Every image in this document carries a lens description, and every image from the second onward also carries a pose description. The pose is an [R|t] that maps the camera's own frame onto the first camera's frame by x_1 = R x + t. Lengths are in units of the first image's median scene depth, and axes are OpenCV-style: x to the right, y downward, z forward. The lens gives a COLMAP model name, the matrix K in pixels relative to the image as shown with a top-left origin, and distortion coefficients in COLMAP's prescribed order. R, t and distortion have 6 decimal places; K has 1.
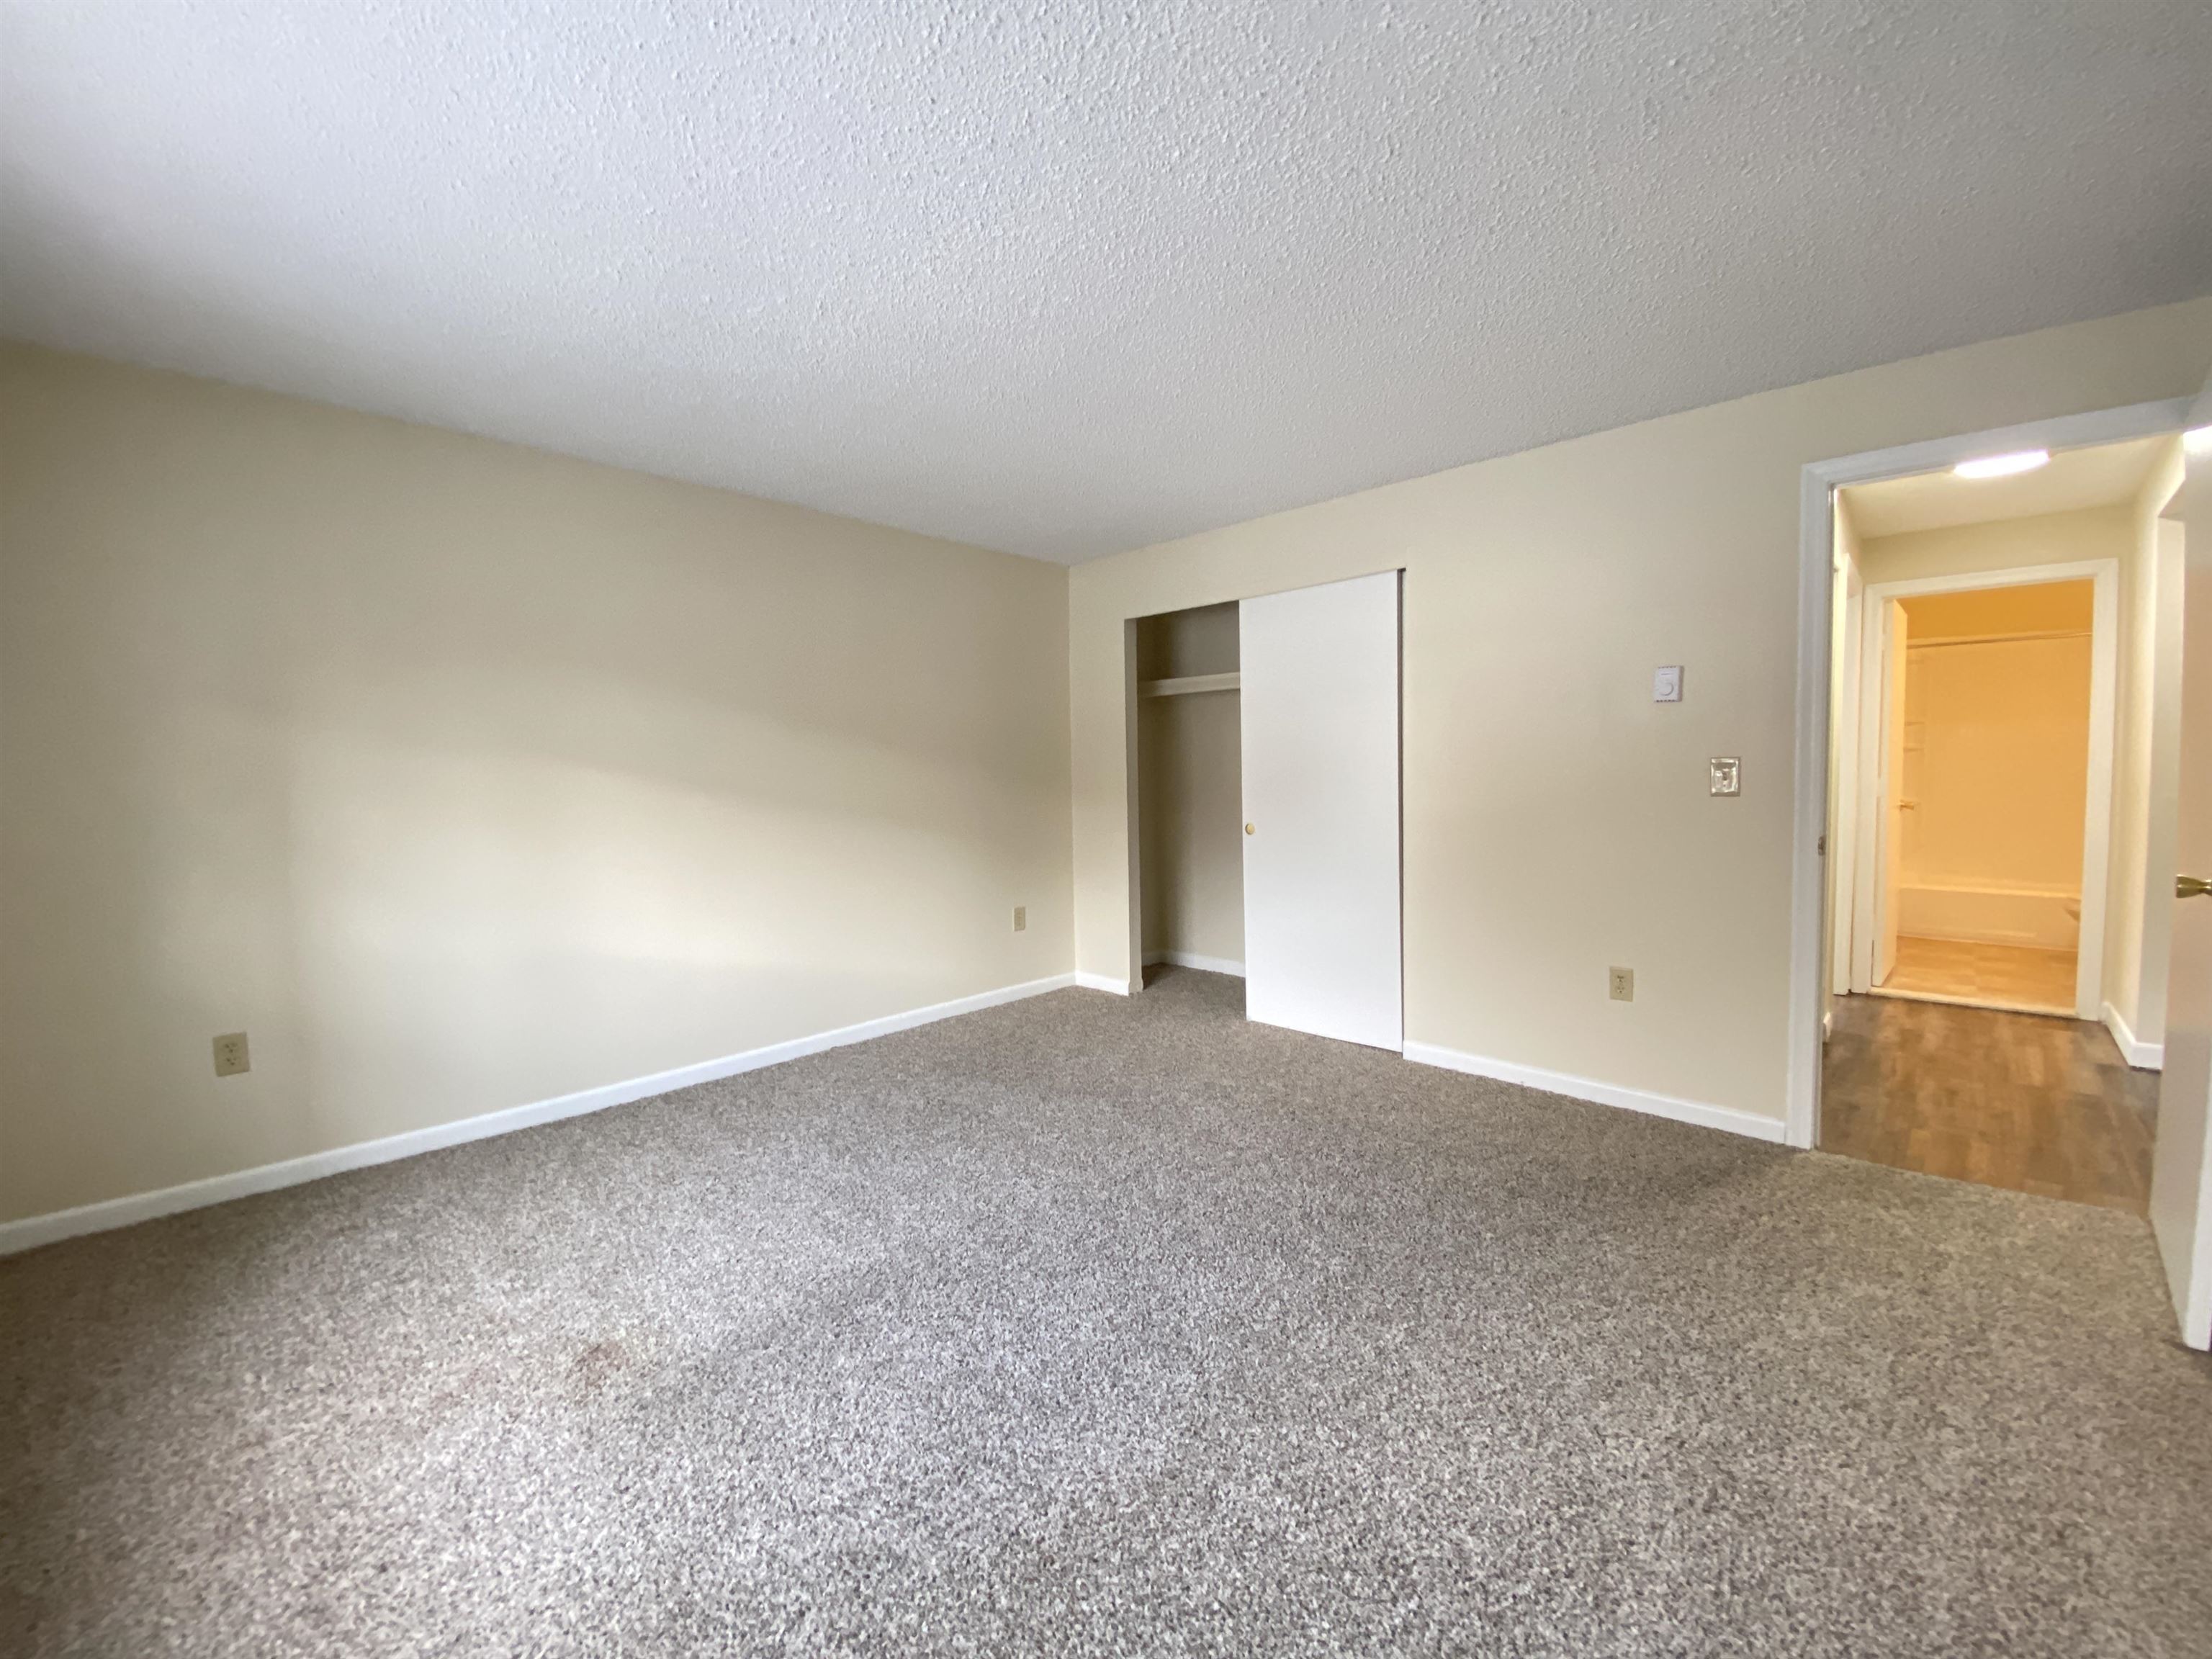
lens RADIAL K [[893.2, 0, 1085.5], [0, 893.2, 833.9], [0, 0, 1]] dist [0.012121, -0.015637]
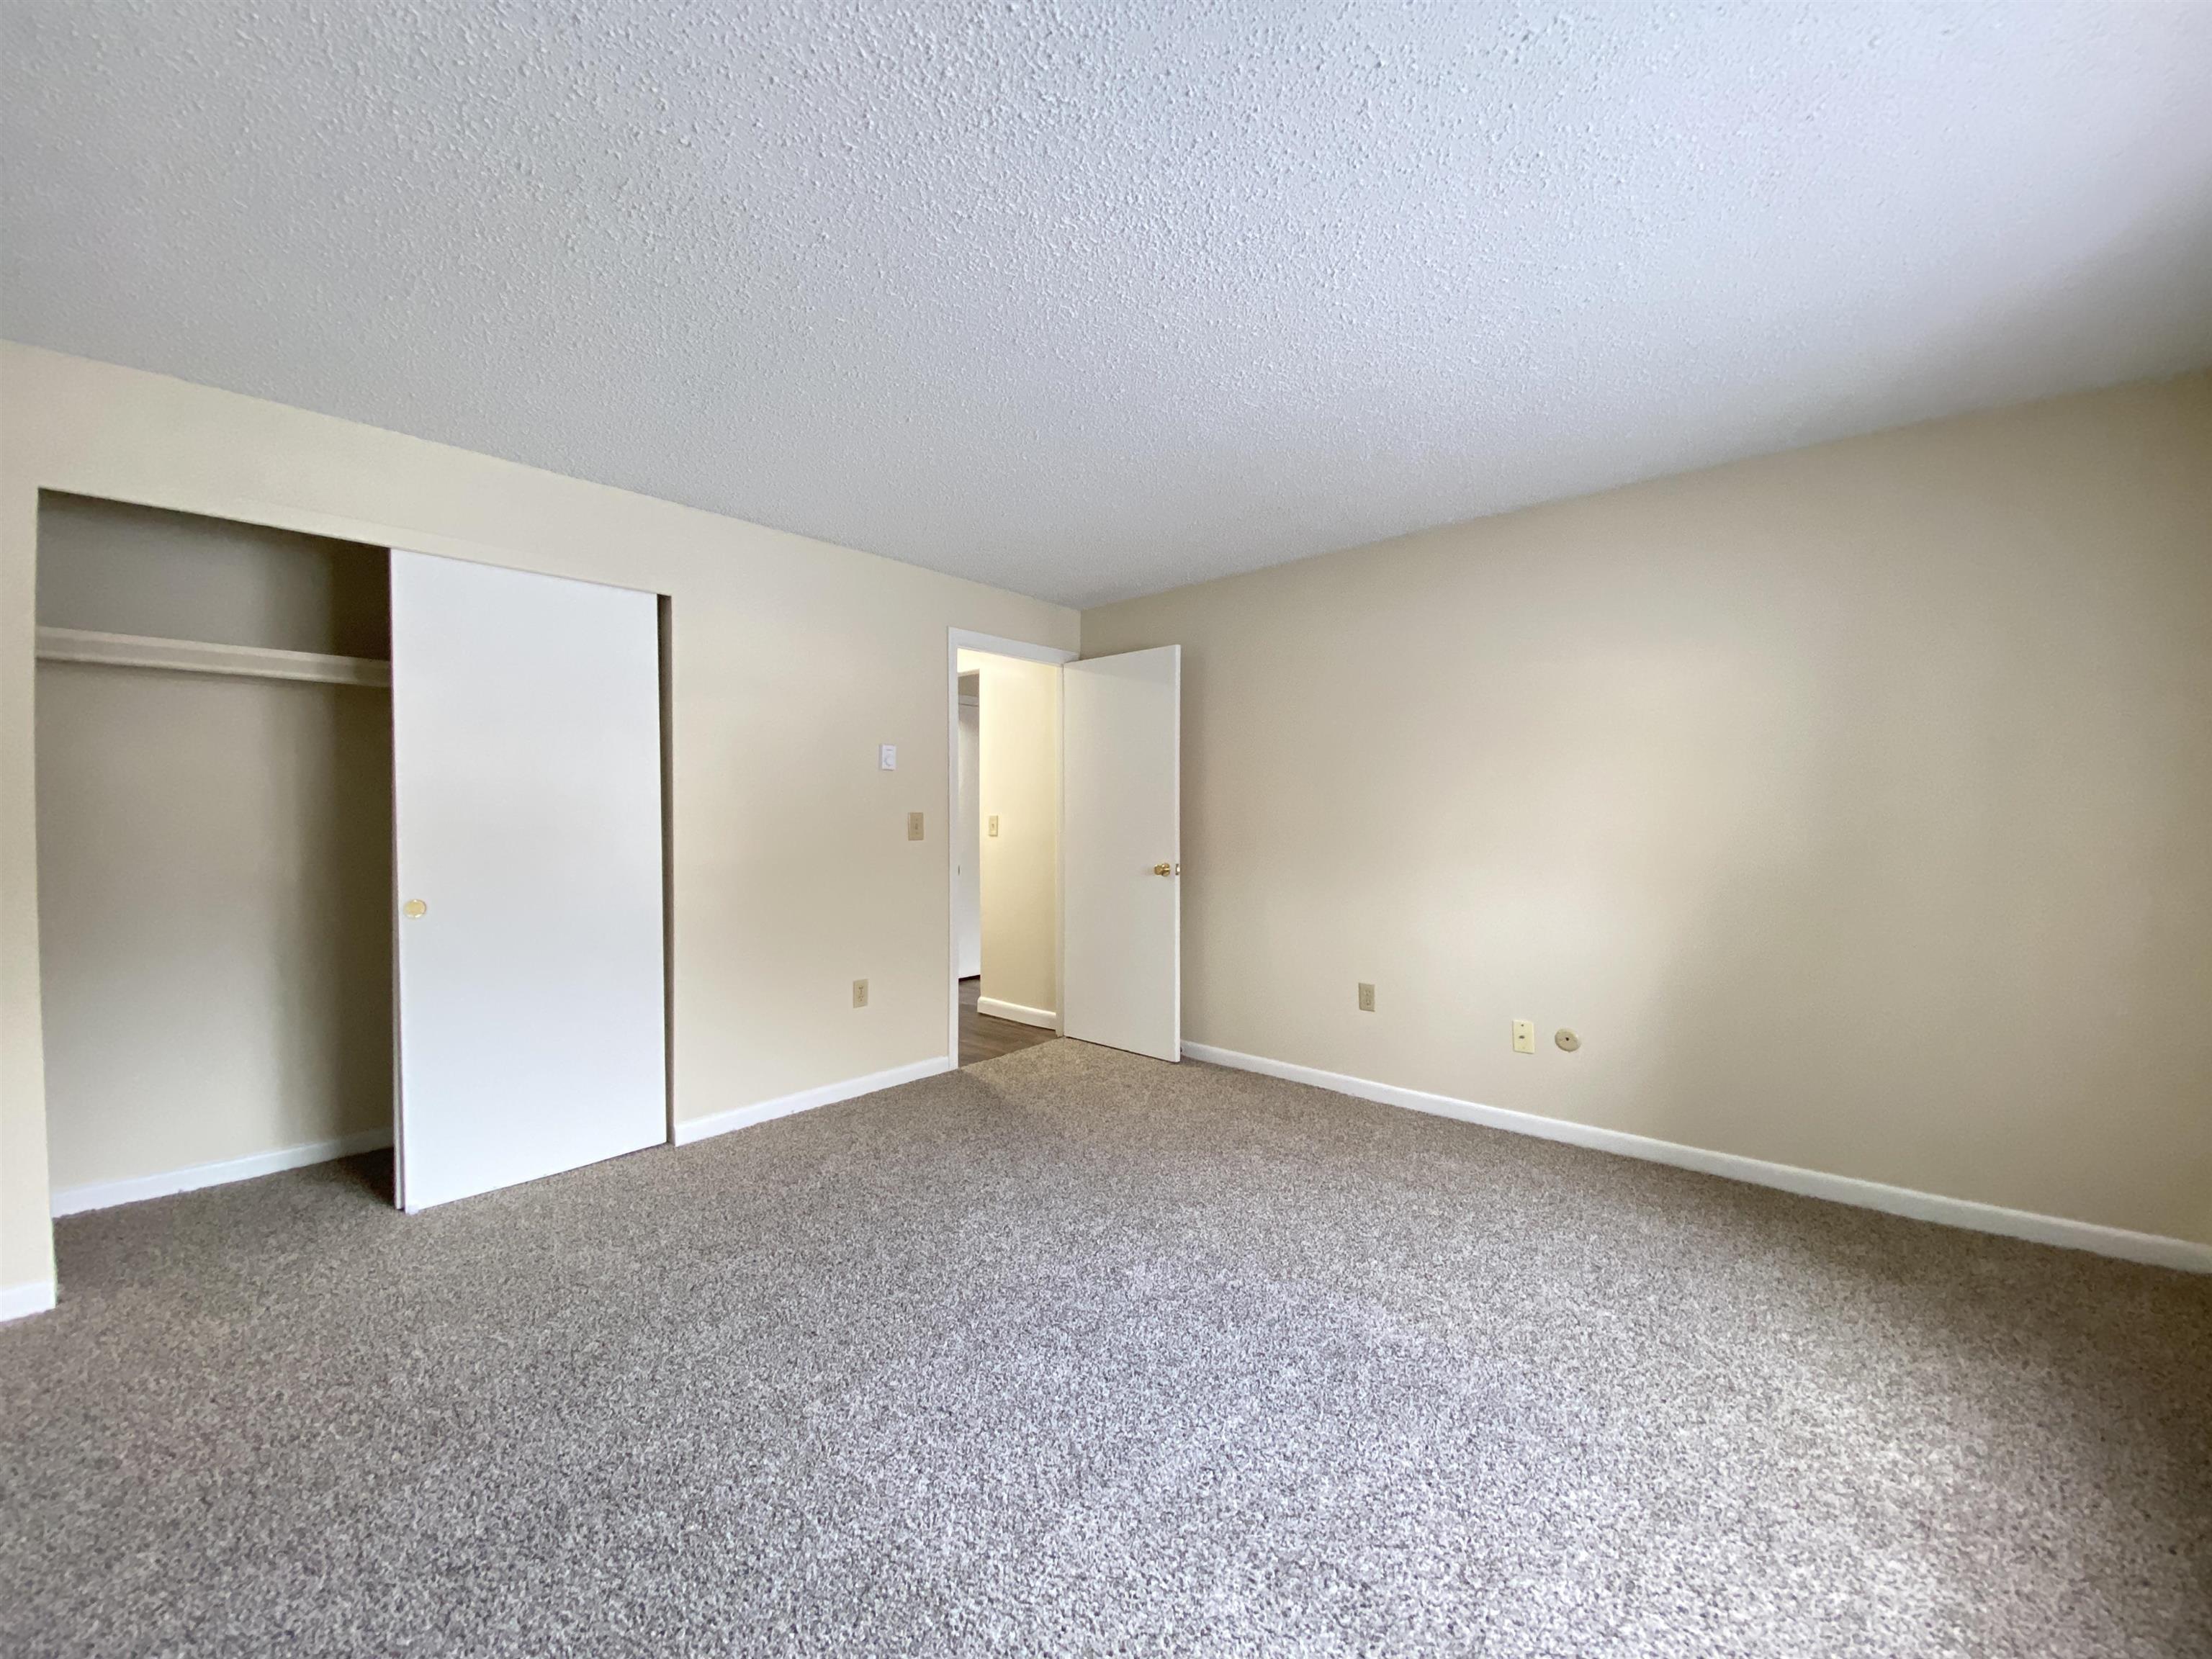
lens RADIAL K [[893.2, 0, 1108.3], [0, 893.2, 823.2], [0, 0, 1]] dist [0.012121, -0.015637]
pose [[-0.080371, 0.010457, 0.996710, -0.679893], [0.068553, 0.997635, -0.004939, -0.039960], [-0.994405, 0.067930, -0.080898, 0.755328]]
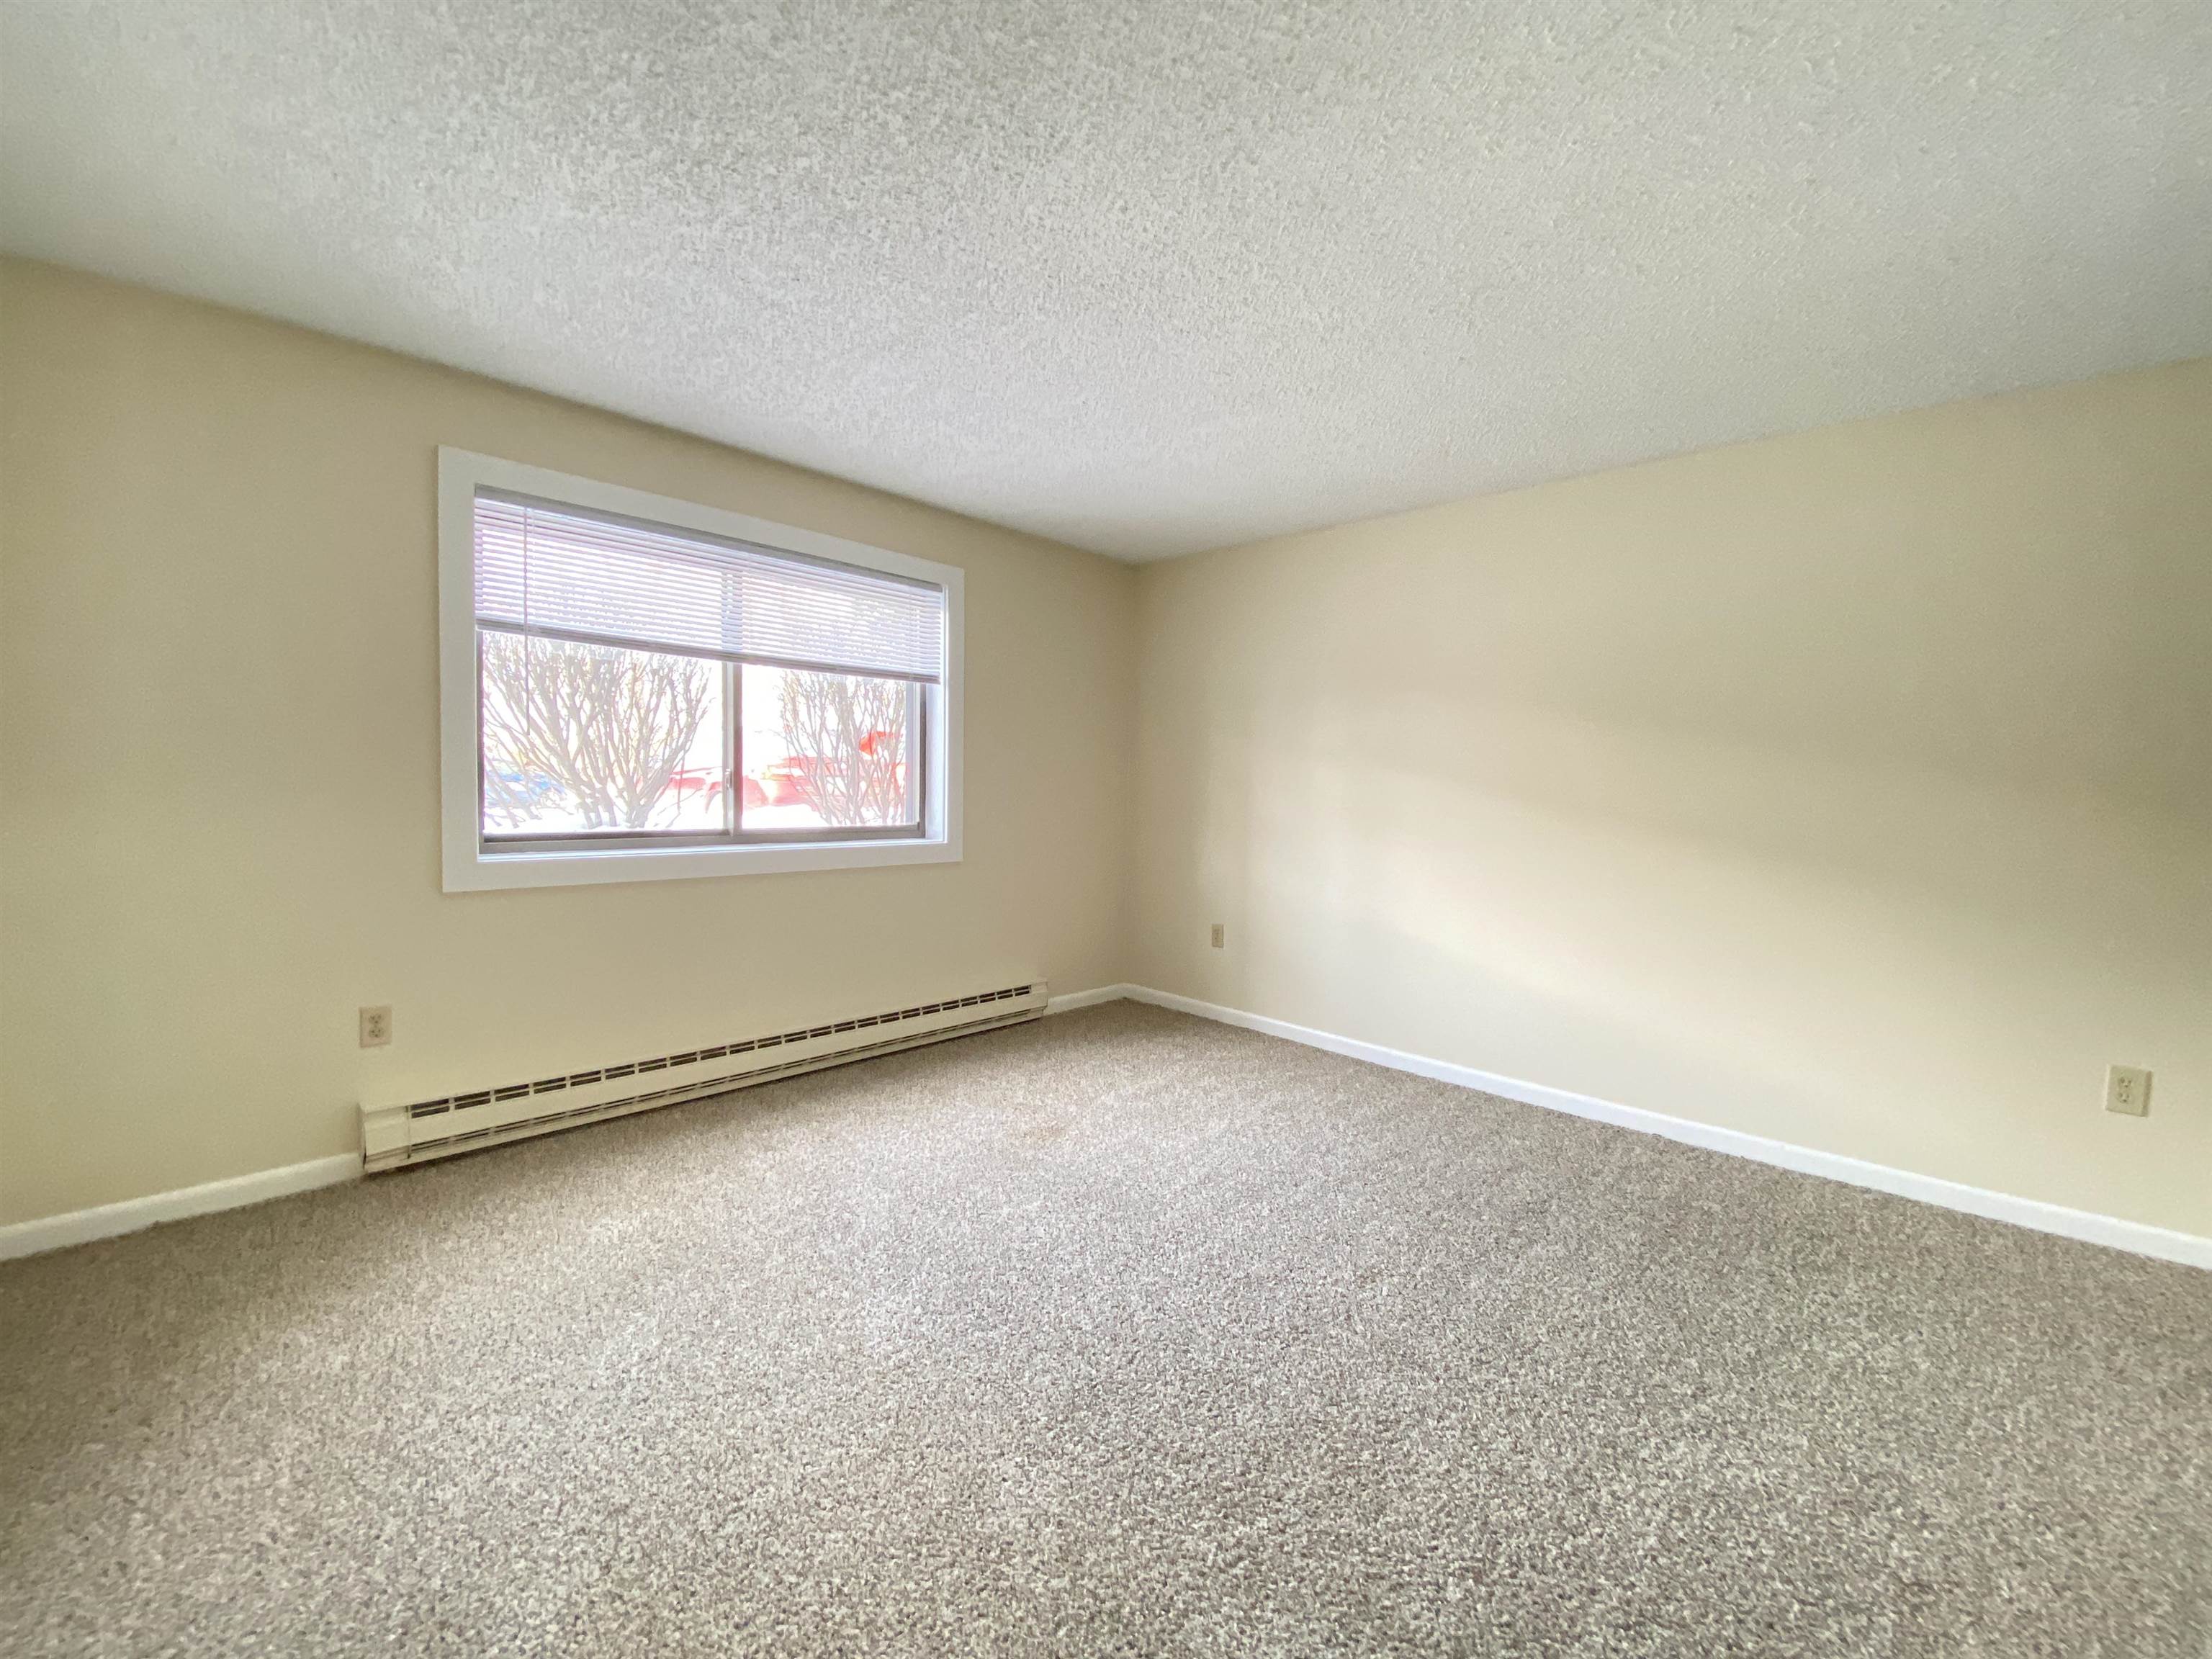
lens RADIAL K [[893.2, 0, 1131.4], [0, 893.2, 818.1], [0, 0, 1]] dist [0.012121, -0.015637]
pose [[0.038177, 0.065429, -0.997127, 0.645707], [-0.102640, 0.992833, 0.061218, -0.058922], [0.993986, 0.100008, 0.044619, 0.626762]]
